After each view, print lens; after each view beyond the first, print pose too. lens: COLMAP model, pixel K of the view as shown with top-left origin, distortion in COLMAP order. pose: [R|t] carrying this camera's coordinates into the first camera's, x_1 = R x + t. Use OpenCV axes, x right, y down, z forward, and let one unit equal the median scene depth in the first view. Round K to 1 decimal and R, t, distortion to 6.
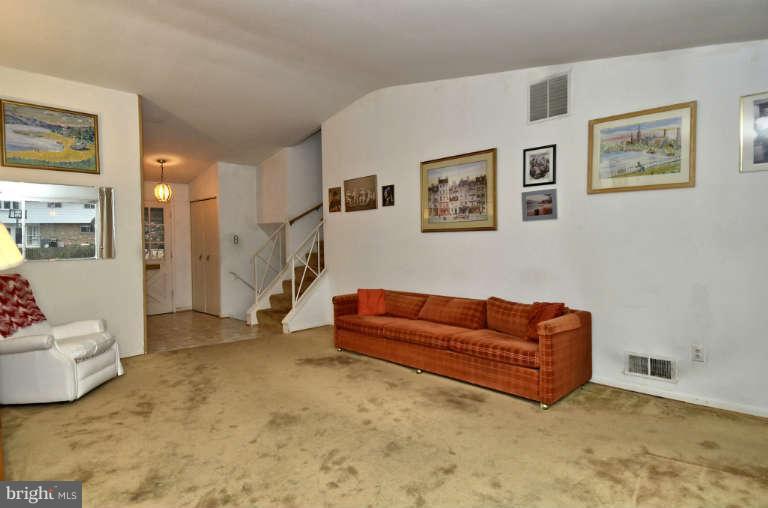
lens RADIAL K [[412.6, 0, 384.0], [0, 412.6, 254.0], [0, 0, 1]] dist [0.000355, -0.033559]
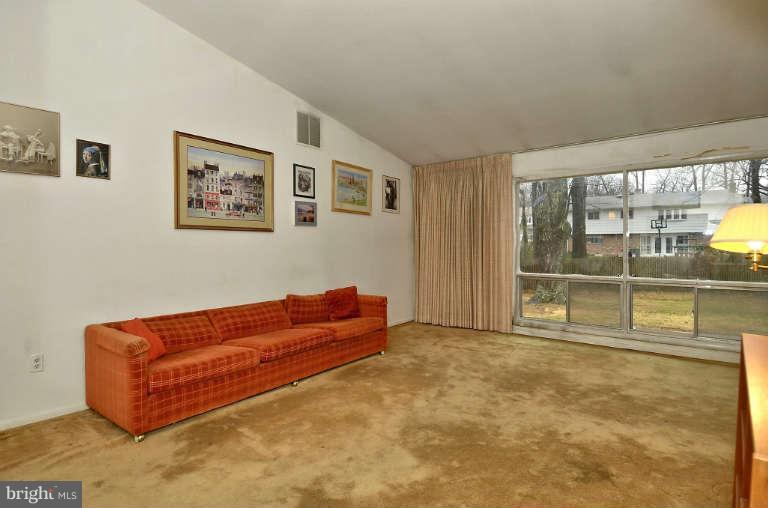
lens RADIAL K [[412.6, 0, 384.0], [0, 412.6, 254.0], [0, 0, 1]] dist [0.000355, -0.033559]
pose [[-0.160237, 0.008086, 0.987045, -0.760411], [0.044771, 0.998997, -0.000916, 0.010286], [-0.986063, 0.044044, -0.160438, 0.861528]]
